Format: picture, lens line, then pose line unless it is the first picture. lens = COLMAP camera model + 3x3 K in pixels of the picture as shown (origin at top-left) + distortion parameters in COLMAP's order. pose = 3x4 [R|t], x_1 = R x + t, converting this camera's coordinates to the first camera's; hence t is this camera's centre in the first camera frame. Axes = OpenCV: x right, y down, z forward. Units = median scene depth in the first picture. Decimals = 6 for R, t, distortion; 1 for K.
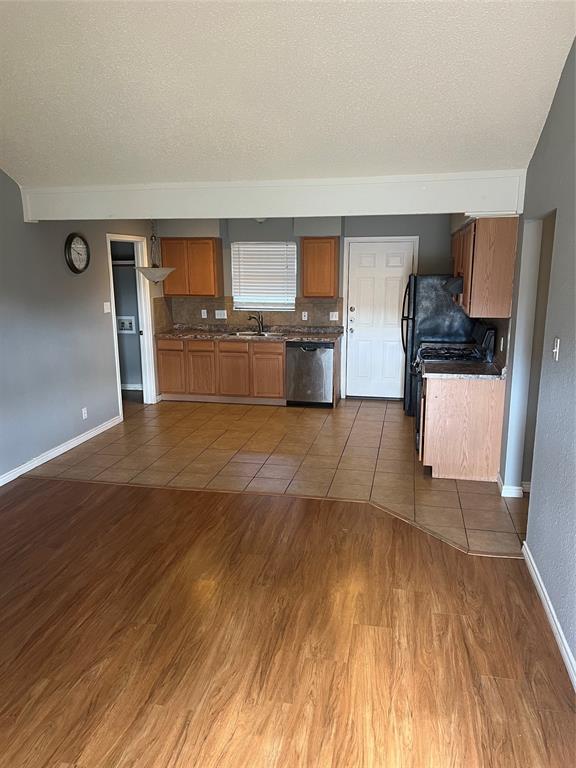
lens RADIAL K [[586.7, 0, 288.1], [0, 586.7, 407.3], [0, 0, 1]] dist [0.108997, -0.000820]
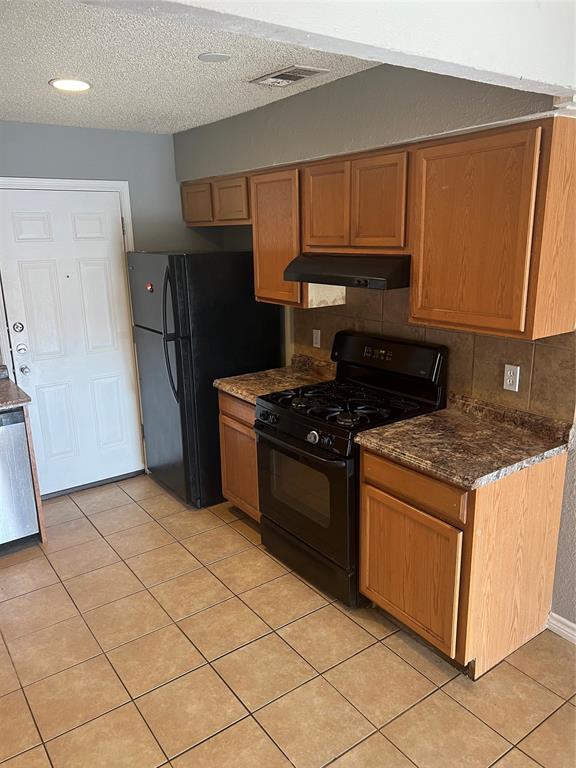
lens RADIAL K [[585.3, 0, 288.5], [0, 585.3, 391.1], [0, 0, 1]] dist [0.041492, -0.002569]
pose [[0.678768, -0.202989, 0.705740, -0.093860], [0.191466, 0.976716, 0.096780, -0.118679], [-0.708953, 0.069434, 0.701829, 0.501358]]
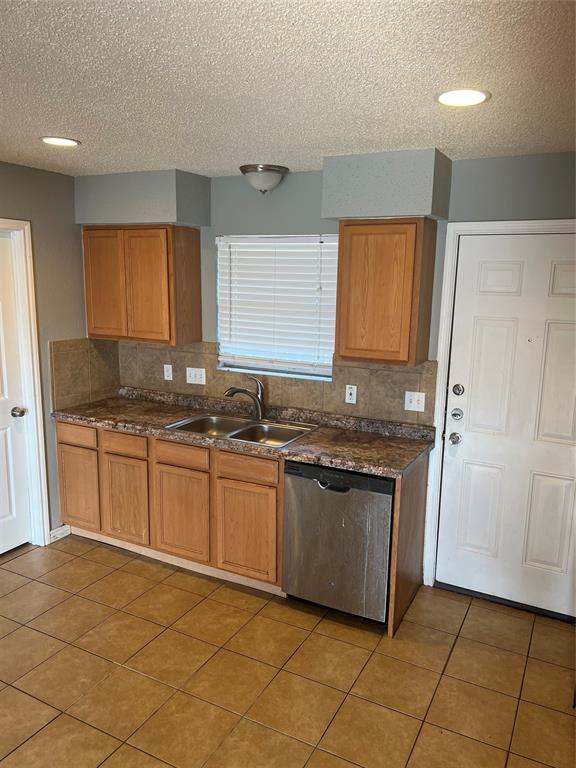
lens RADIAL K [[585.3, 0, 288.5], [0, 585.3, 391.1], [0, 0, 1]] dist [0.041492, -0.002569]
pose [[0.960463, 0.071679, -0.269023, 0.104487], [-0.084089, 0.995848, -0.034880, -0.139461], [0.265406, 0.056122, 0.962502, 0.558844]]
